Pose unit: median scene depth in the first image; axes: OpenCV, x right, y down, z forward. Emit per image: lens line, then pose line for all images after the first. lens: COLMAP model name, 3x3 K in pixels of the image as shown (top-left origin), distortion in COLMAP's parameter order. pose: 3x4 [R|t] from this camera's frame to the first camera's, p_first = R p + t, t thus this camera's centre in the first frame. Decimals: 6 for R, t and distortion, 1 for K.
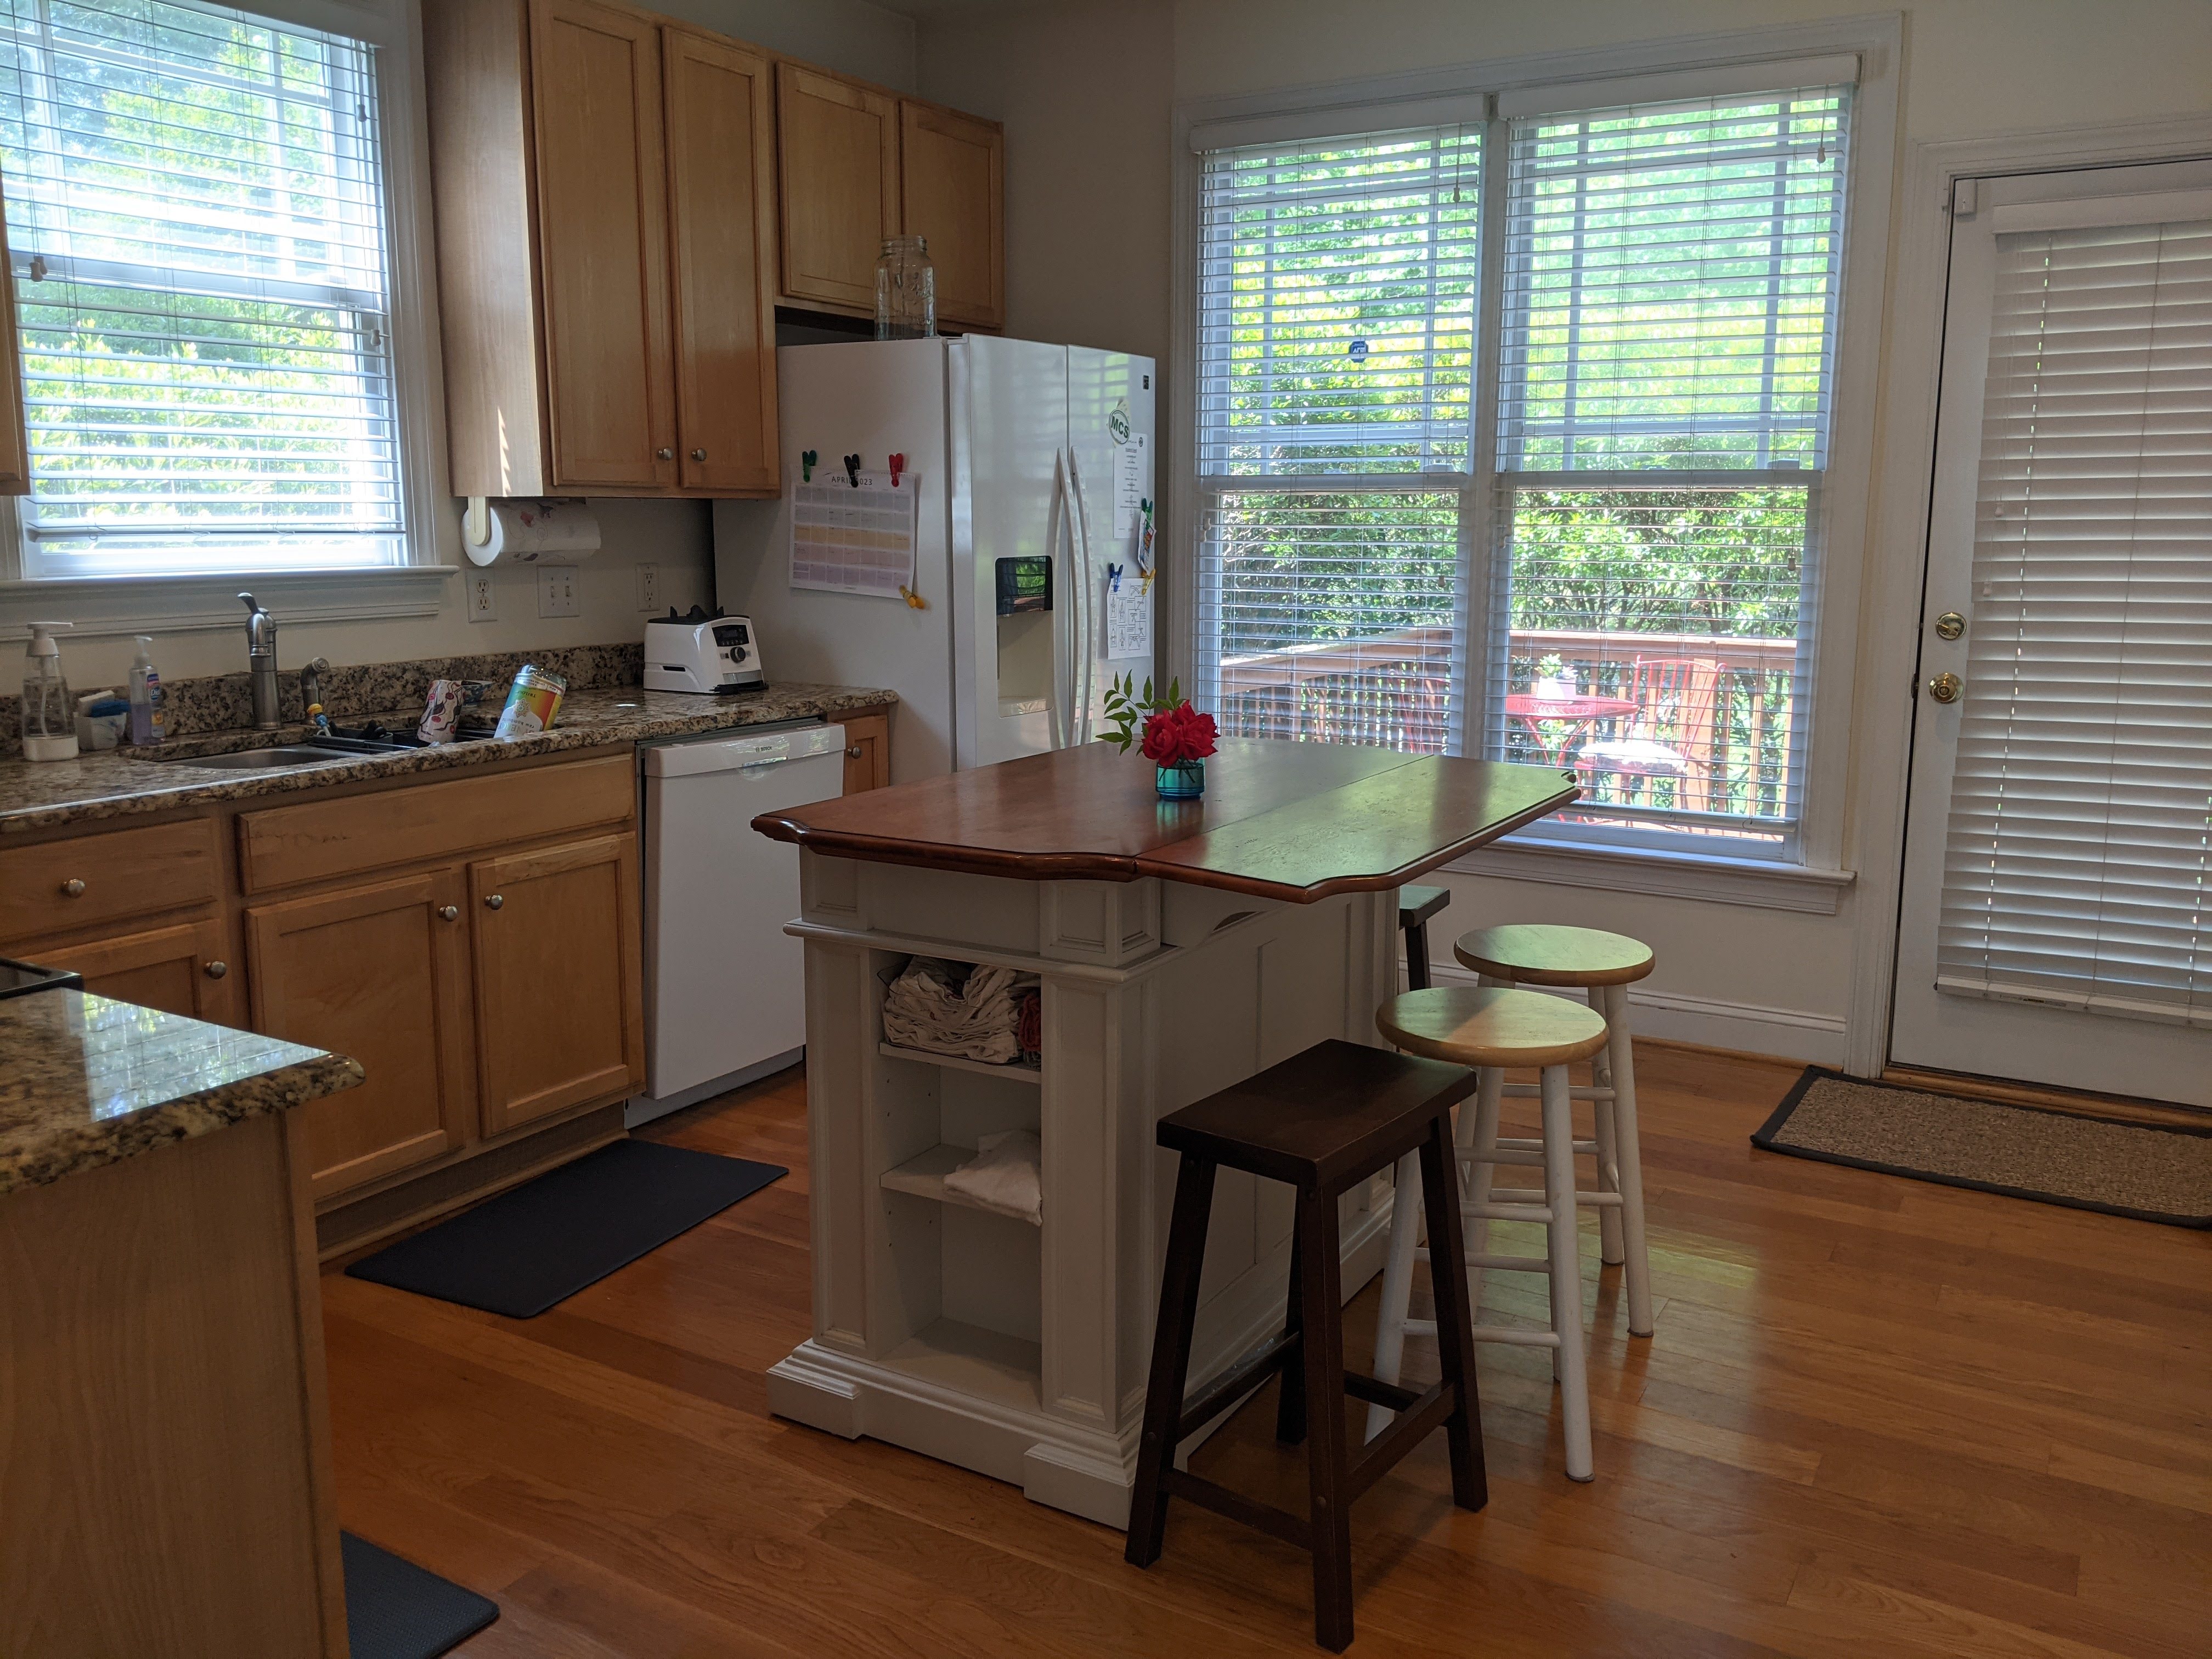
lens RADIAL K [[1770.9, 0, 1108.4], [0, 1770.9, 823.7], [0, 0, 1]] dist [0.106449, -0.155583]
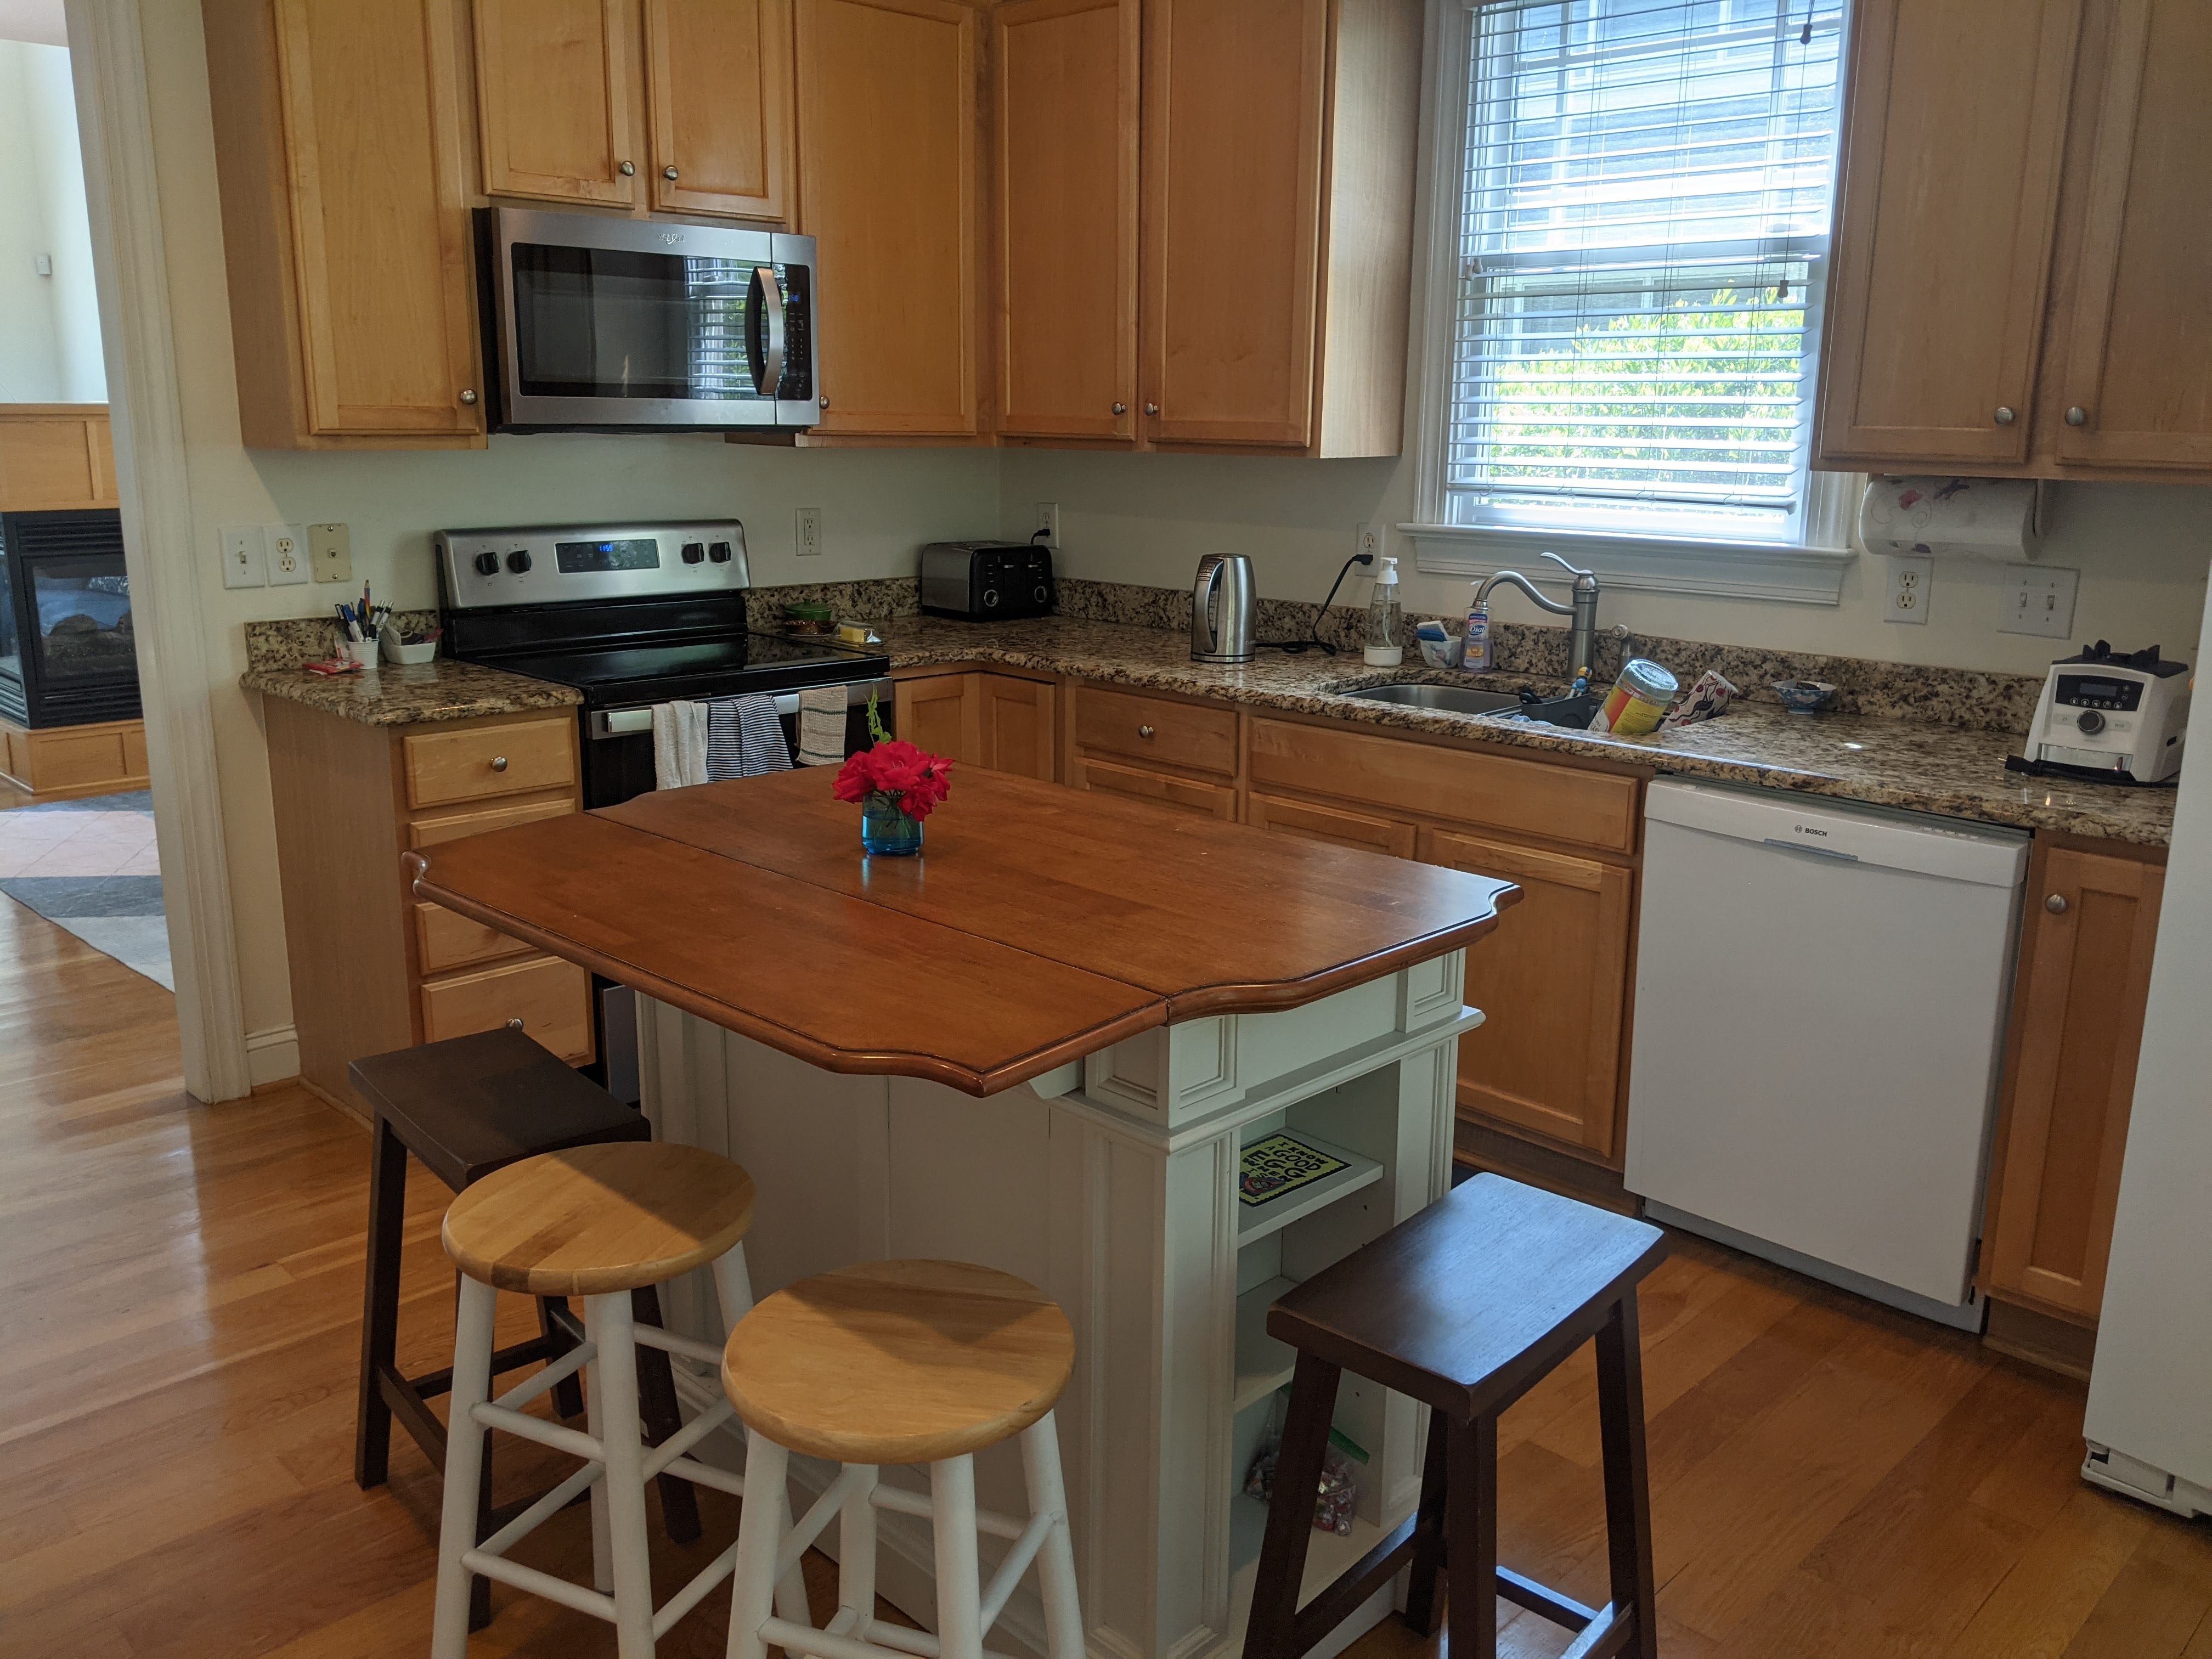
lens RADIAL K [[1770.9, 0, 1108.4], [0, 1770.9, 823.7], [0, 0, 1]] dist [0.106449, -0.155583]
pose [[-0.224491, 0.219332, -0.949472, 0.595319], [-0.189302, 0.945964, 0.263280, -0.194748], [0.955912, 0.238841, -0.170841, 0.916726]]
